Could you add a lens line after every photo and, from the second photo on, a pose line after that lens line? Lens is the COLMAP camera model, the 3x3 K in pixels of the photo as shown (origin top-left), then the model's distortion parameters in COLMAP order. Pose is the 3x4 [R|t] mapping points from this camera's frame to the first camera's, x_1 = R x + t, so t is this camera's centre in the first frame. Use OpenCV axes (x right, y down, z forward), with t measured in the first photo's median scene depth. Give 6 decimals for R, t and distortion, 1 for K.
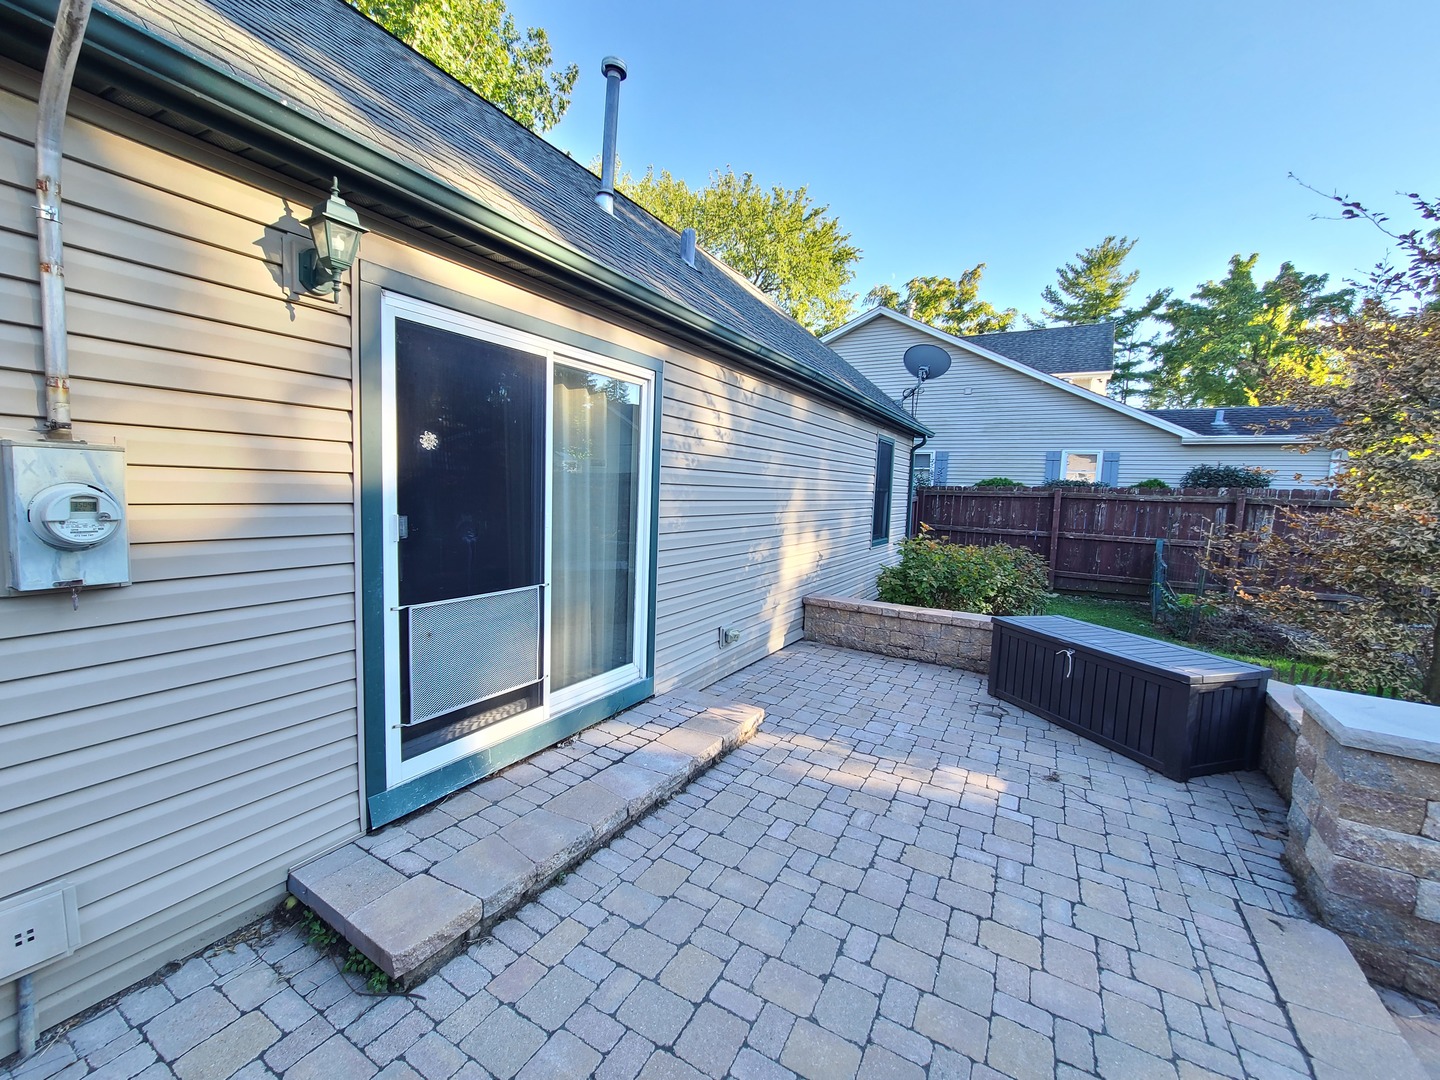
lens RADIAL K [[591.3, 0, 703.7], [0, 591.3, 536.6], [0, 0, 1]] dist [-0.003514, 0.000505]
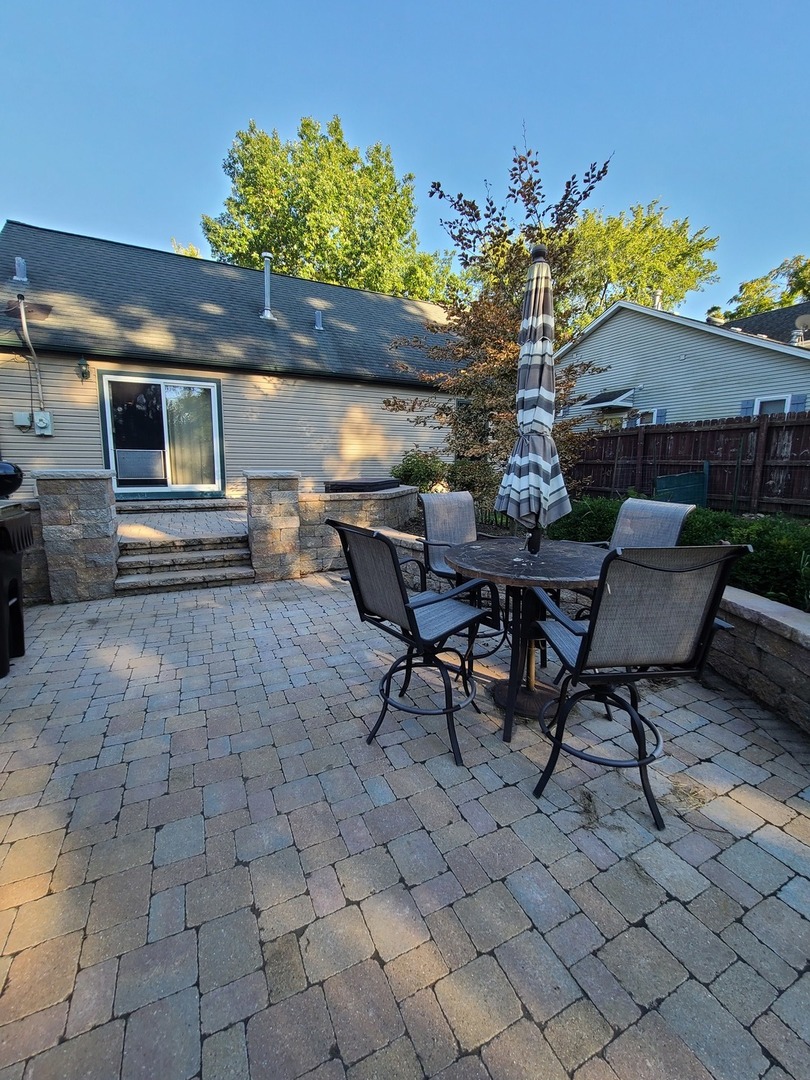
lens RADIAL K [[443.5, 0, 412.4], [0, 443.5, 526.4], [0, 0, 1]] dist [-0.003514, 0.000505]
pose [[0.844200, 0.052659, -0.533435, 0.756847], [-0.027822, 0.998126, 0.054502, 0.109786], [0.535305, -0.031170, 0.844083, -0.138717]]
